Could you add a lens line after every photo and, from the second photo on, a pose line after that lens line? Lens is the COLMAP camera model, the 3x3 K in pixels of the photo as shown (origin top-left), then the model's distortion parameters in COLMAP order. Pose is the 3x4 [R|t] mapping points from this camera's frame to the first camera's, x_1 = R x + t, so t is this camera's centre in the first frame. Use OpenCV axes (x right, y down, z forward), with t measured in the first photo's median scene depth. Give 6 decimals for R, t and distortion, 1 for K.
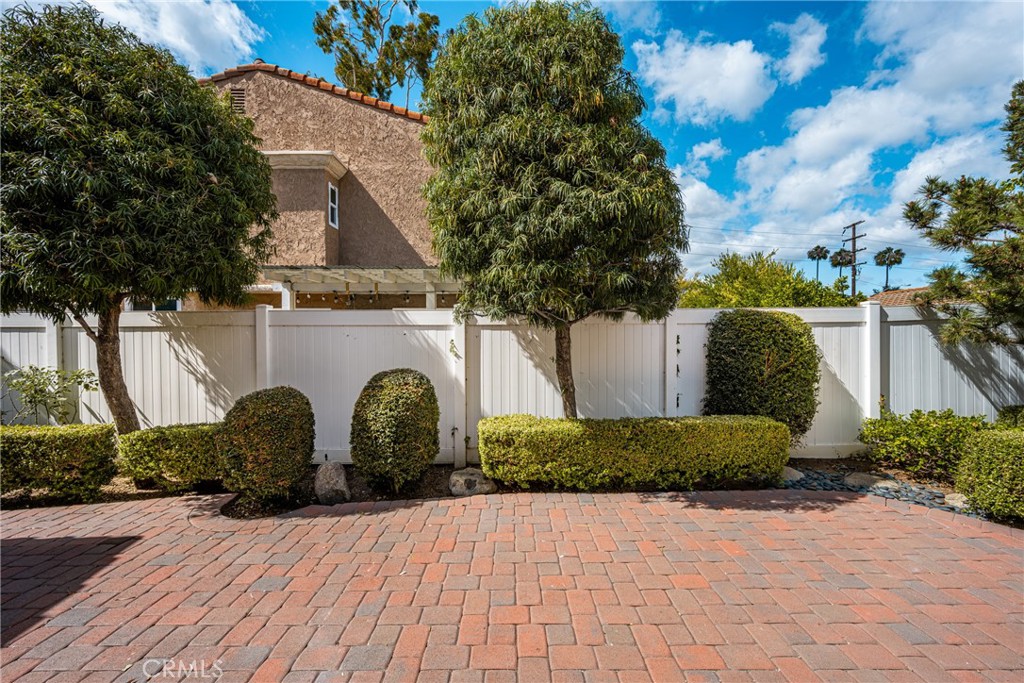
lens RADIAL K [[404.7, 0, 510.2], [0, 404.7, 342.8], [0, 0, 1]] dist [-0.000512, -0.000067]
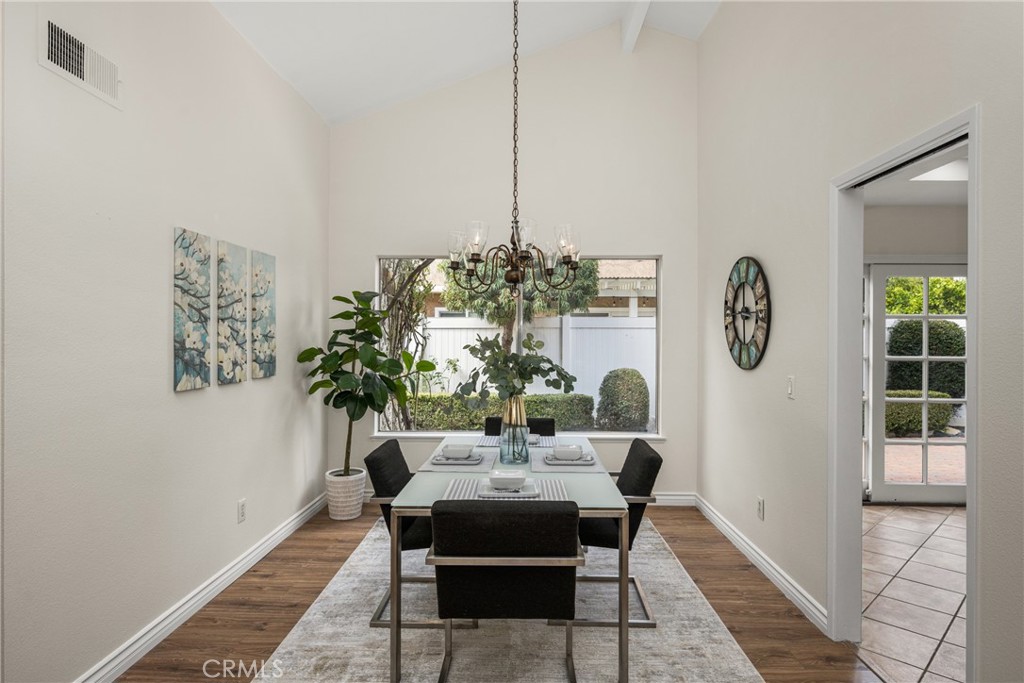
lens RADIAL K [[551.8, 0, 516.8], [0, 551.8, 346.0], [0, 0, 1]] dist [0.005068, 0.001242]
pose [[0.999782, 0.005678, -0.020092, -0.804014], [-0.005246, 0.999755, 0.021493, -0.020361], [0.020209, -0.021383, 0.999567, -0.990342]]
